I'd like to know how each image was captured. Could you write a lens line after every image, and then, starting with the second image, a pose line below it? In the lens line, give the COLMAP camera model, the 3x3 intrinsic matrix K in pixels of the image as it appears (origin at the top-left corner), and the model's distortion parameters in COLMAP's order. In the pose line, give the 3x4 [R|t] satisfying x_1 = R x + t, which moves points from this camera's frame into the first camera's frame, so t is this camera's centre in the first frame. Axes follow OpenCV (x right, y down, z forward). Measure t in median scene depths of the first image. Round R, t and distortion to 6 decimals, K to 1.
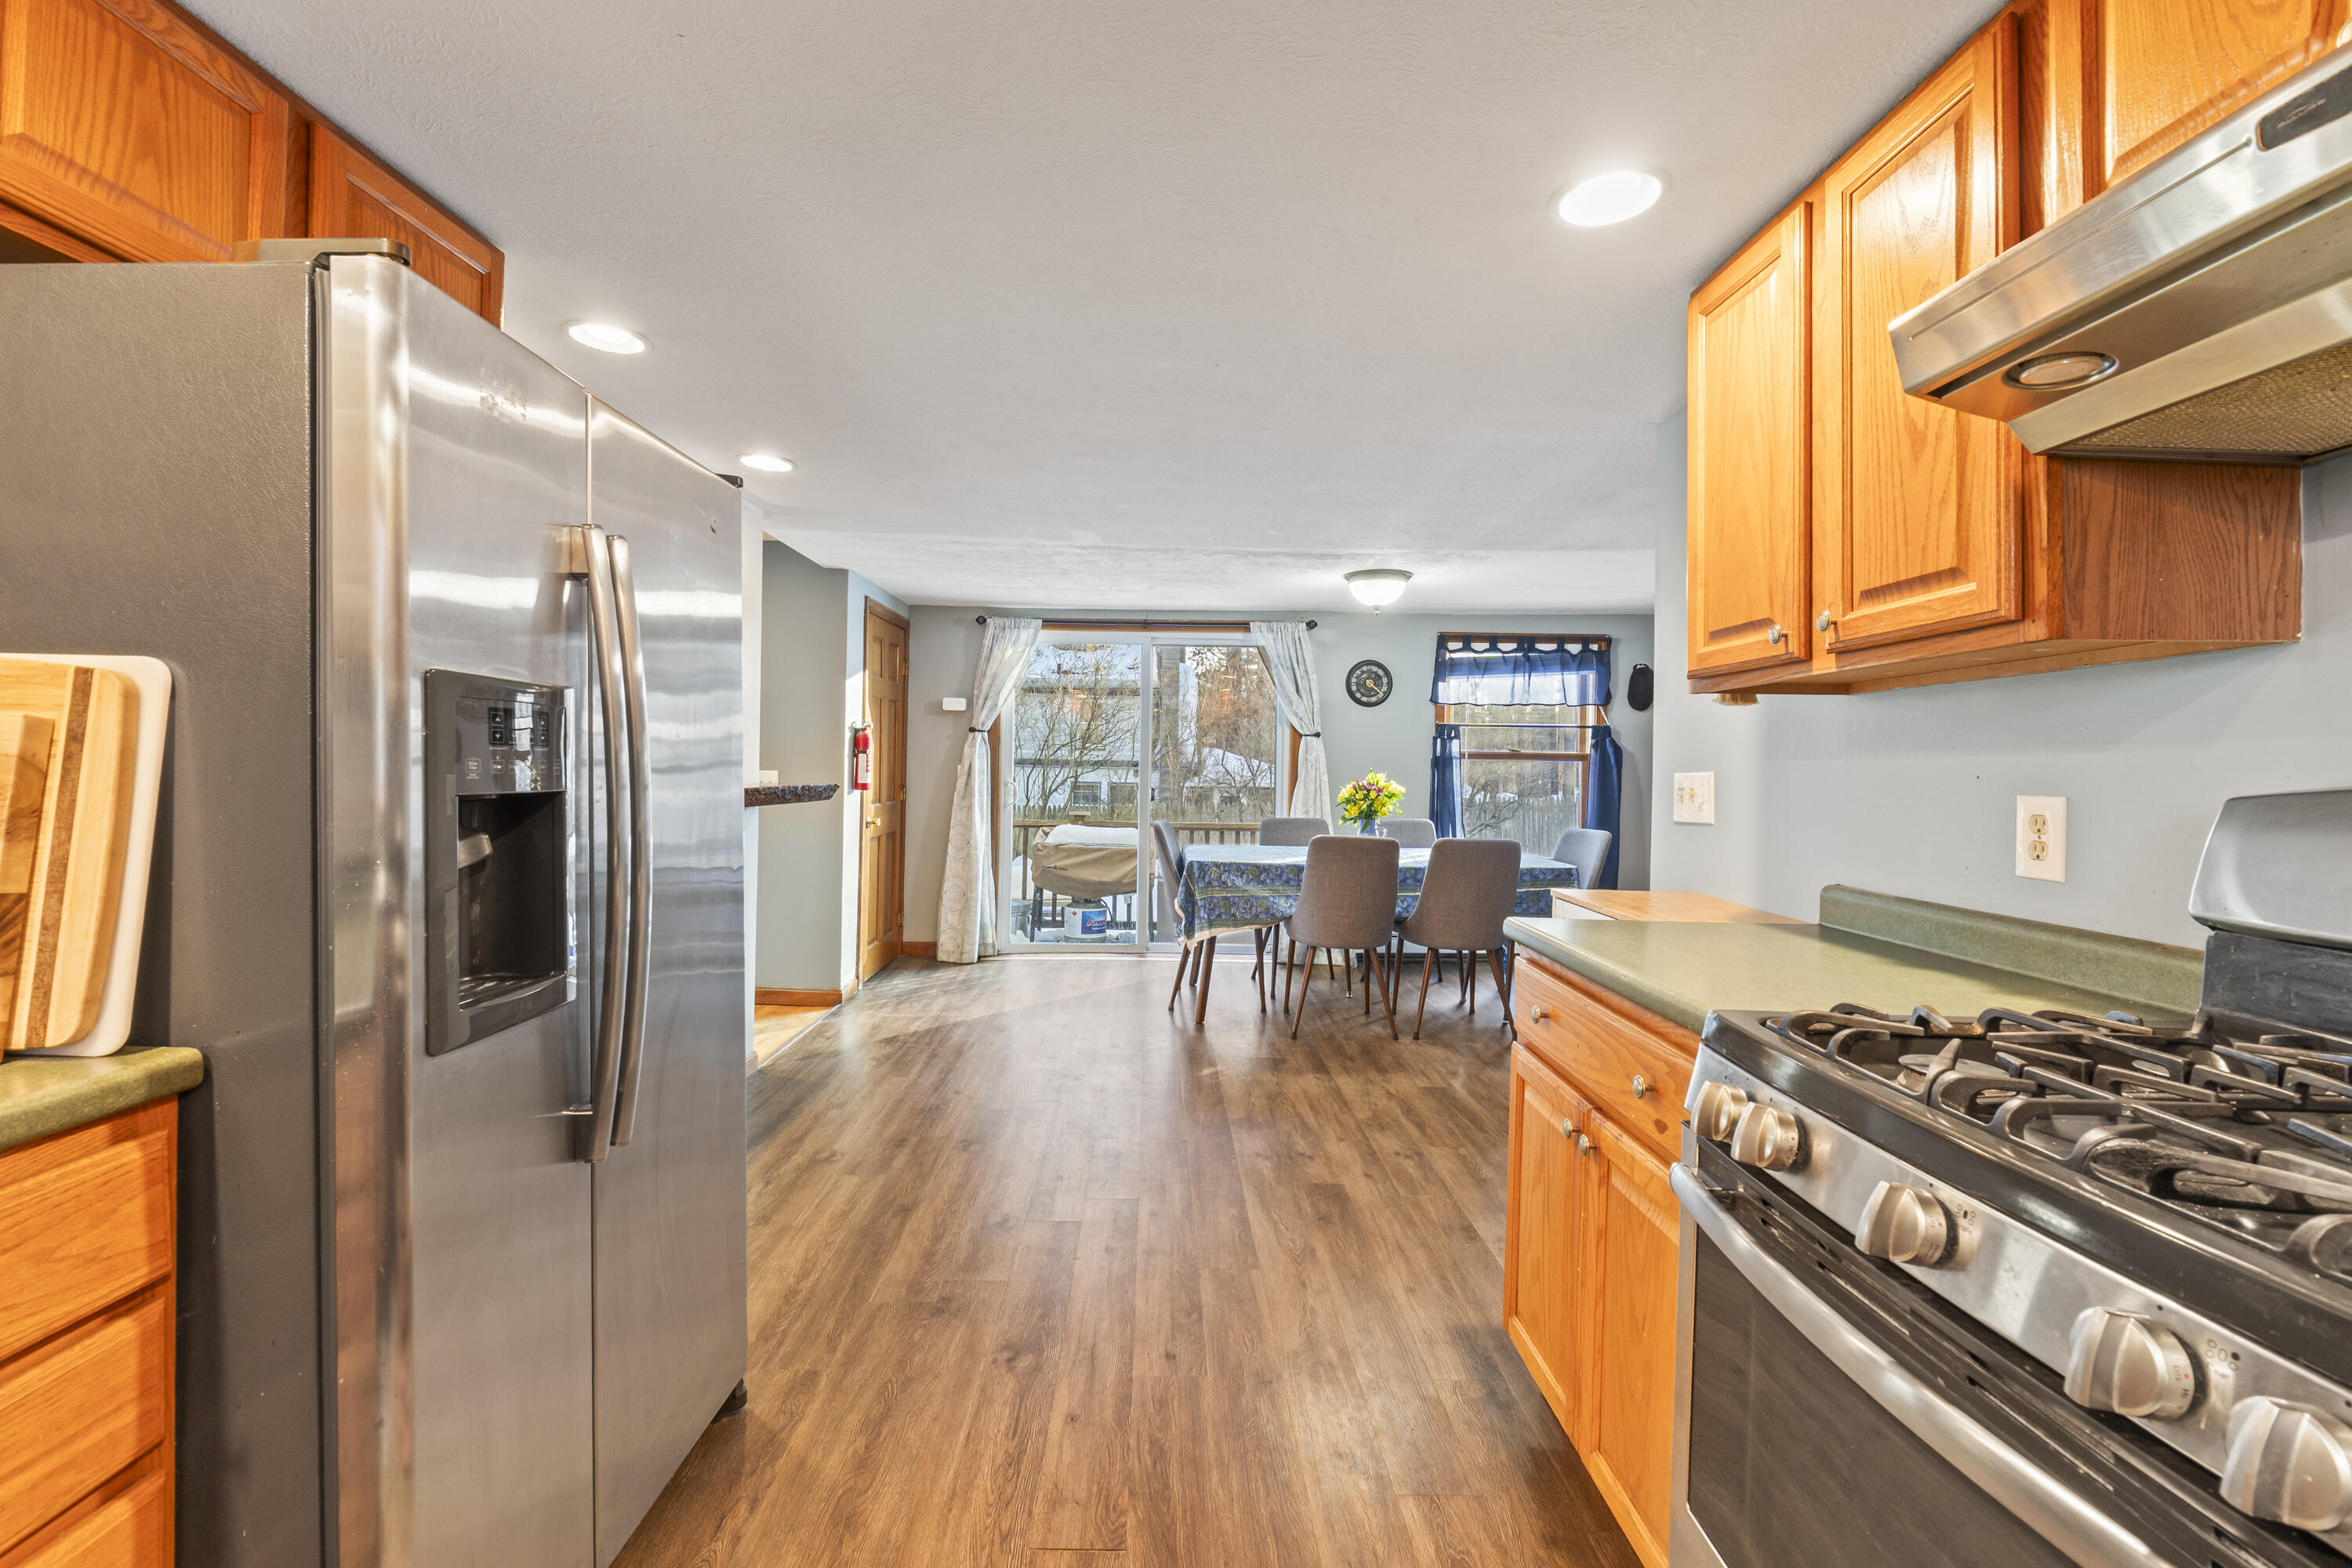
lens RADIAL K [[998.7, 0, 1174.3], [0, 998.7, 776.2], [0, 0, 1]] dist [-0.005409, -0.000697]
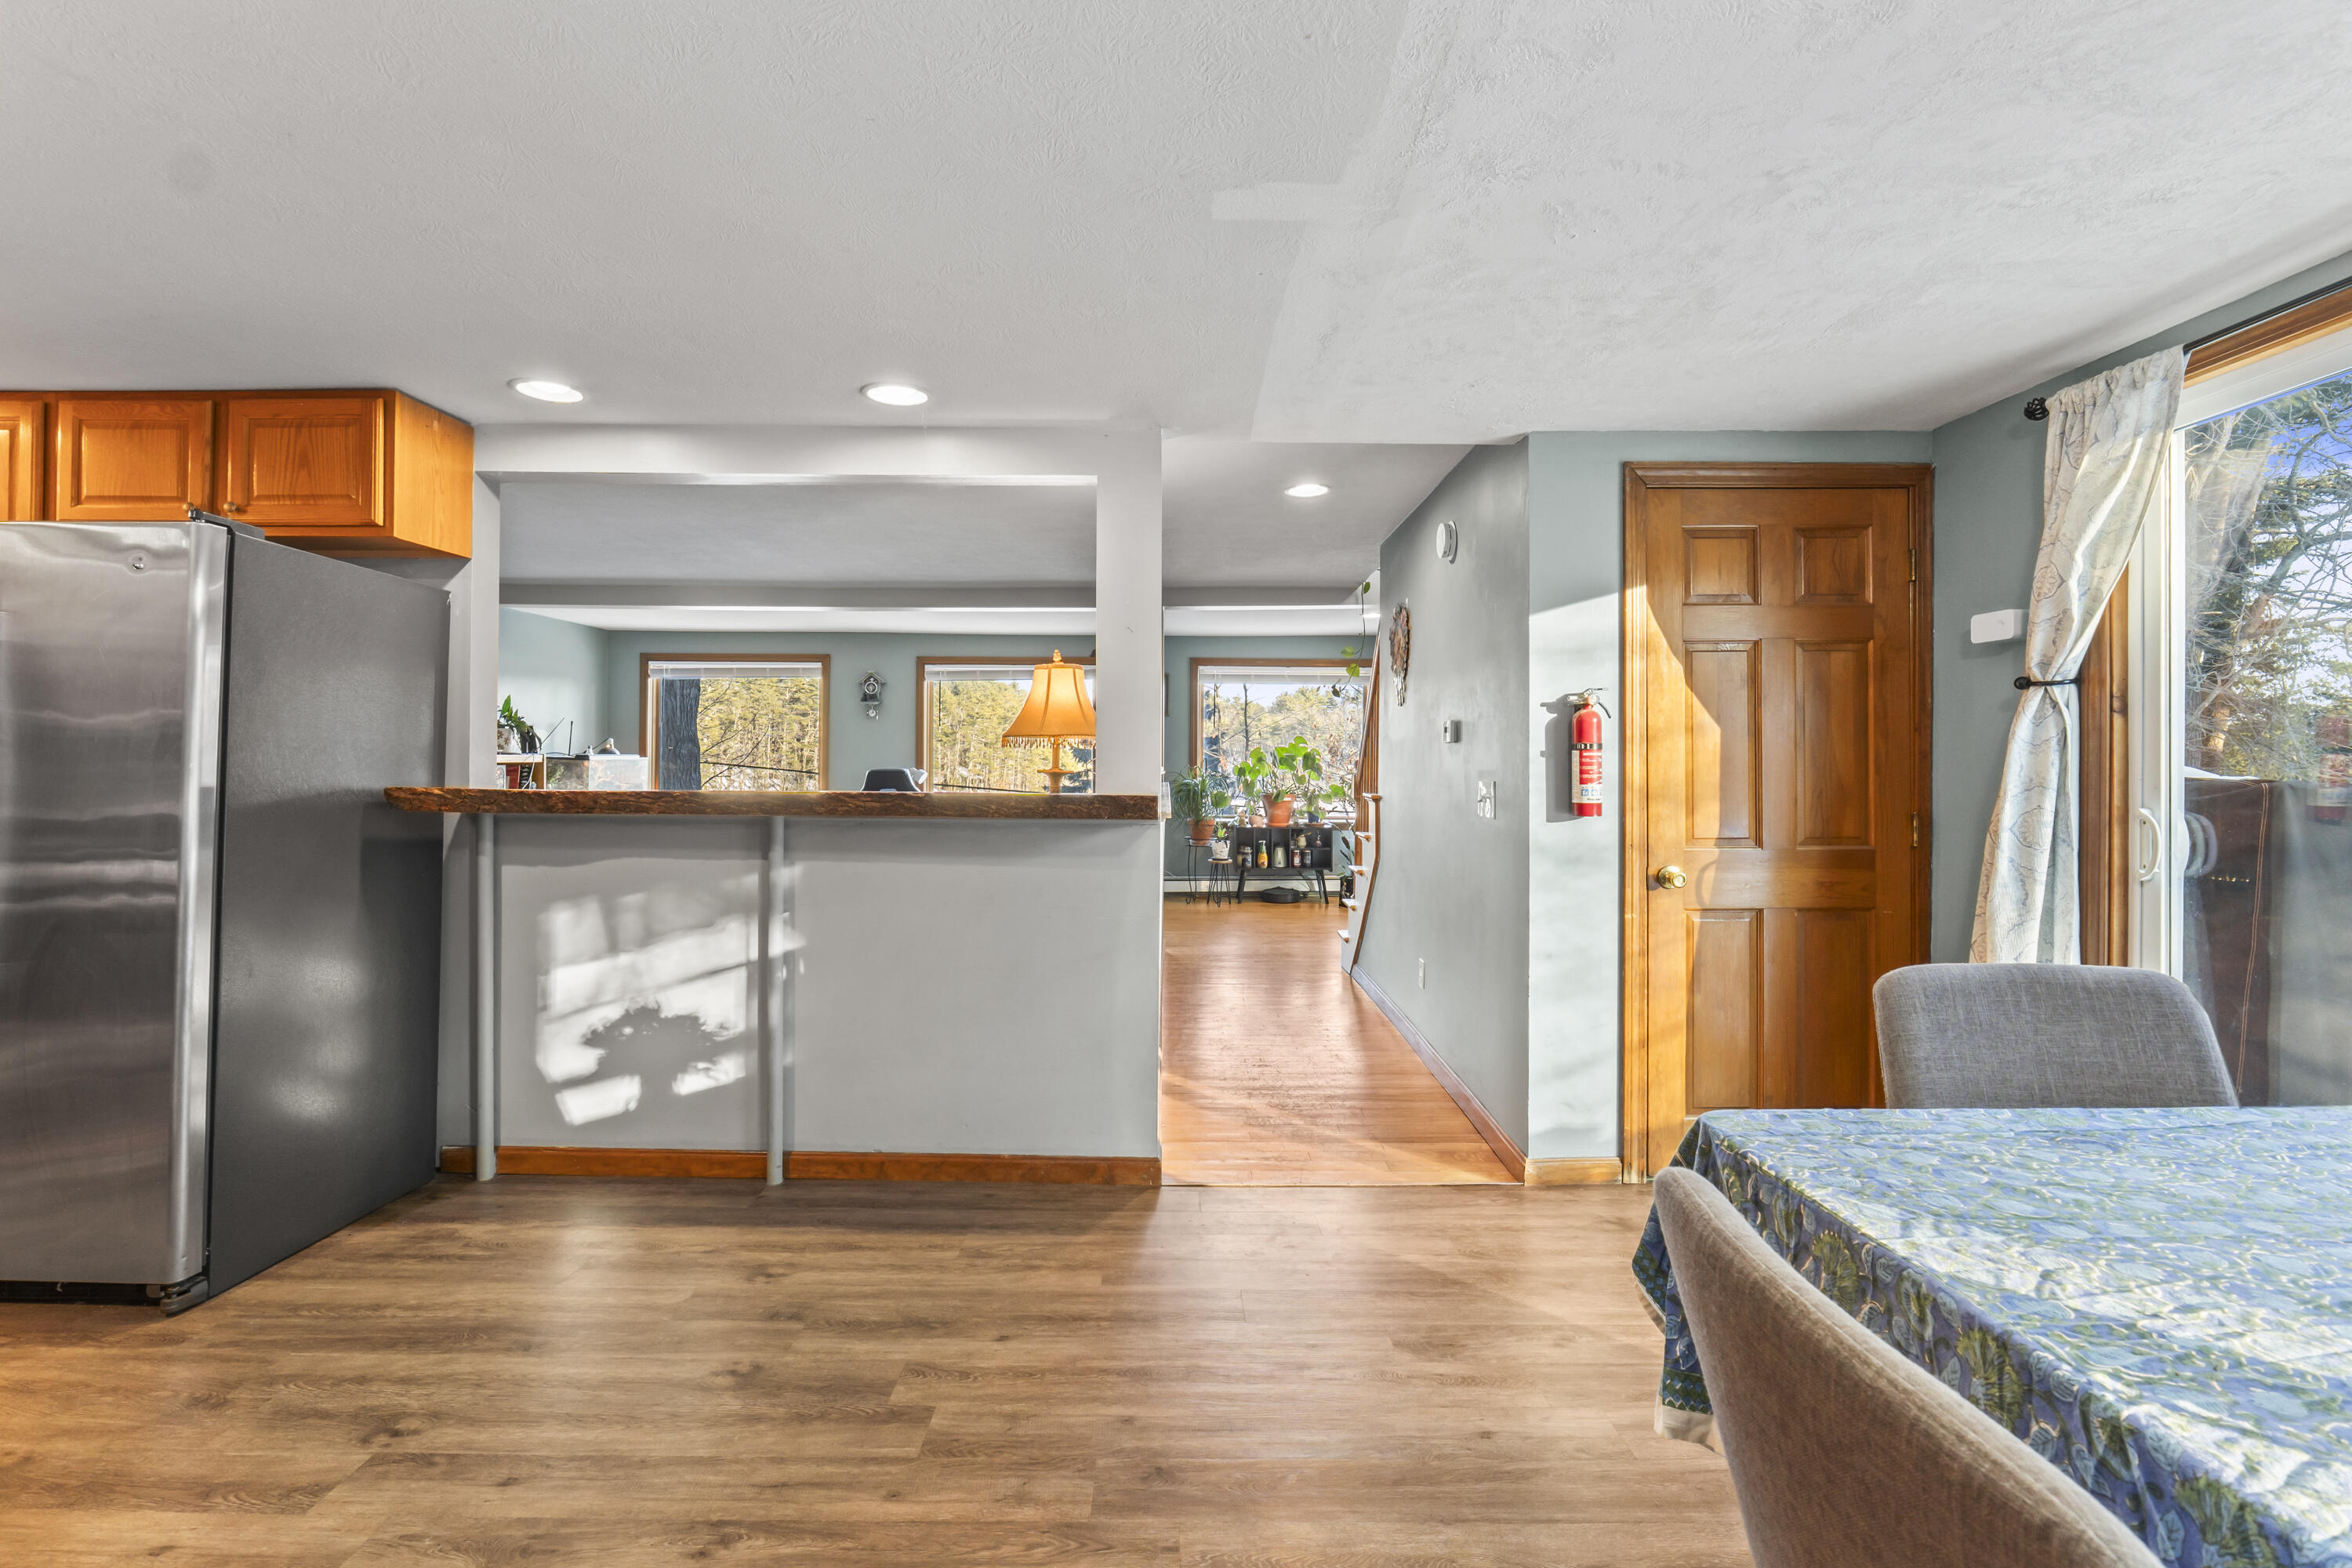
lens RADIAL K [[998.7, 0, 1155.2], [0, 998.7, 765.4], [0, 0, 1]] dist [-0.005409, -0.000697]
pose [[-0.028070, -0.017623, -0.999451, 1.314173], [-0.013754, 0.999757, -0.017242, -0.009467], [0.999511, 0.013263, -0.028305, 4.064051]]
